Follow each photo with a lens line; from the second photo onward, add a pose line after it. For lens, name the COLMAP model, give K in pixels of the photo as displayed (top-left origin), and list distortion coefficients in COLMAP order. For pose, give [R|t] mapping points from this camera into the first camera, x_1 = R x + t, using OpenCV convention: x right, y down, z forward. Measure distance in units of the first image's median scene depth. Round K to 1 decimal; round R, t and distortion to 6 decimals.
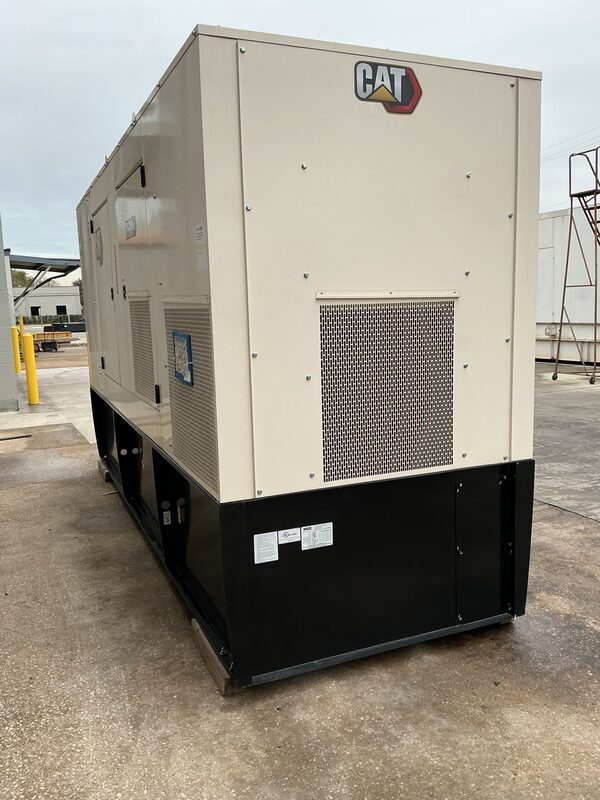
lens RADIAL K [[664.7, 0, 298.0], [0, 664.7, 396.5], [0, 0, 1]] dist [0.111840, -0.233209]
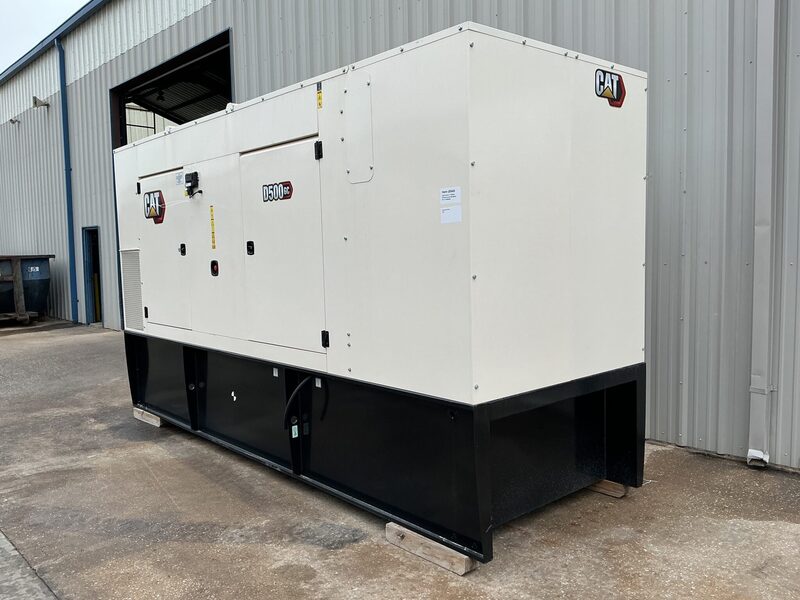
lens RADIAL K [[664.7, 0, 401.2], [0, 664.7, 299.7], [0, 0, 1]] dist [0.111840, -0.233209]
pose [[-0.947592, 0.077269, -0.309997, 0.206670], [0.007128, 0.975184, 0.221281, -0.520603], [0.319402, 0.207474, -0.924628, 3.671709]]
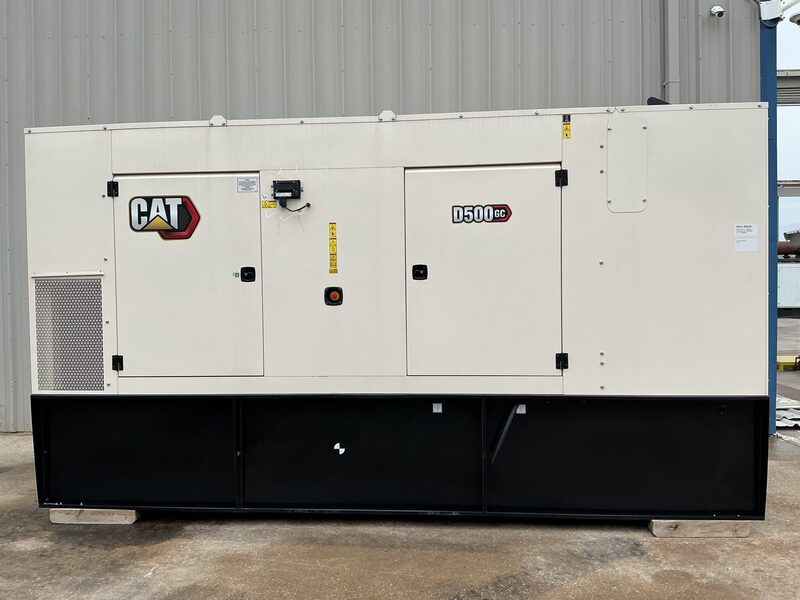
lens RADIAL K [[664.7, 0, 401.2], [0, 664.7, 299.7], [0, 0, 1]] dist [0.111840, -0.233209]
pose [[-0.467173, 0.058209, -0.882248, 1.395311], [-0.098080, 0.988260, 0.117140, -0.389887], [0.878709, 0.141255, -0.455980, 2.633589]]
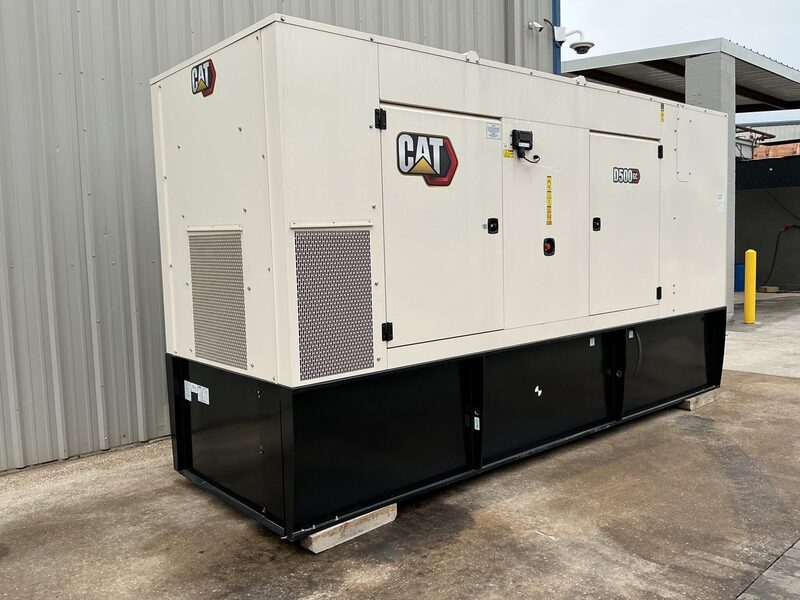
lens RADIAL K [[664.7, 0, 401.2], [0, 664.7, 299.7], [0, 0, 1]] dist [0.111840, -0.233209]
pose [[0.302679, 0.105828, -0.947199, 1.555672], [-0.114190, 0.990684, 0.074196, -0.155276], [0.946227, 0.085703, 0.311944, 0.962382]]
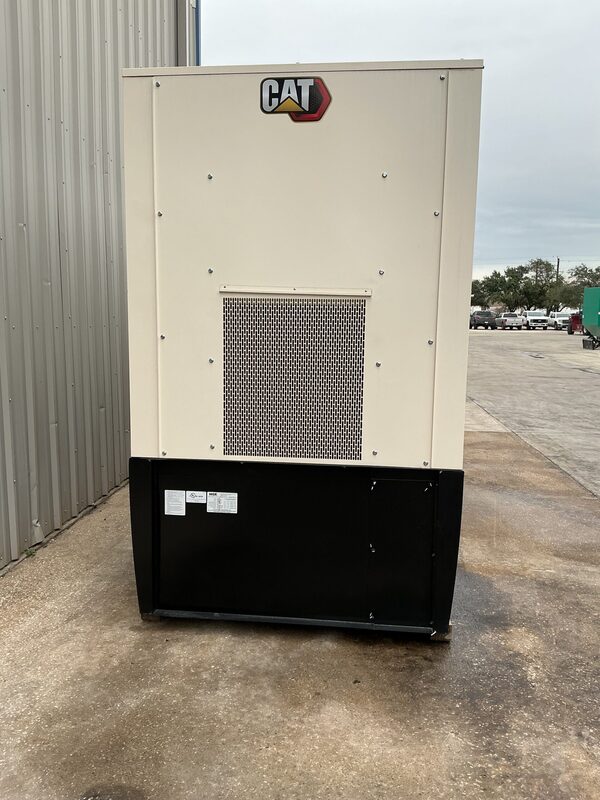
lens RADIAL K [[664.7, 0, 298.0], [0, 664.7, 396.5], [0, 0, 1]] dist [0.111840, -0.233209]
pose [[0.867921, 0.101404, -0.486241, 0.690692], [-0.105433, 0.994242, 0.019151, -0.004614], [0.485383, 0.034644, 0.873615, 0.072655]]
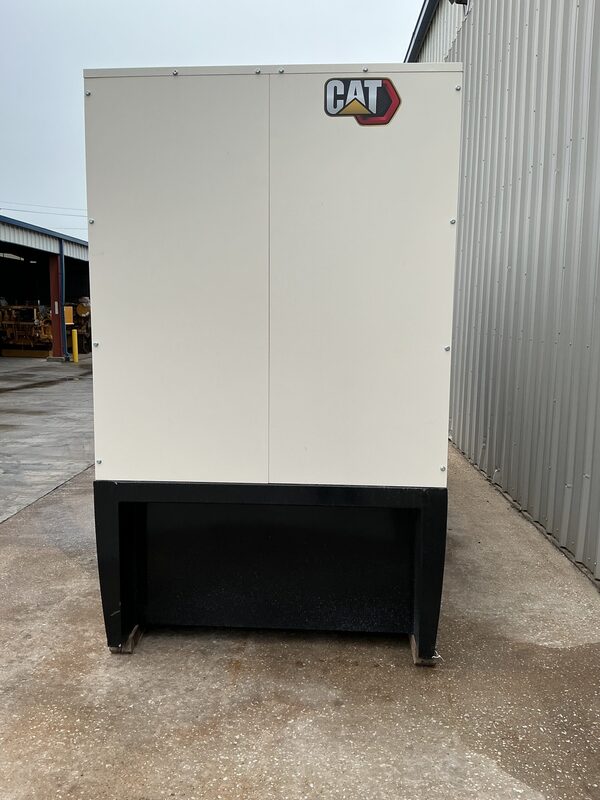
lens RADIAL K [[664.7, 0, 298.0], [0, 664.7, 396.5], [0, 0, 1]] dist [0.111840, -0.233209]
pose [[-0.892374, -0.031015, 0.450229, -1.027329], [0.079993, 0.970968, 0.225437, -0.441593], [-0.444150, 0.237189, -0.863986, 3.457639]]
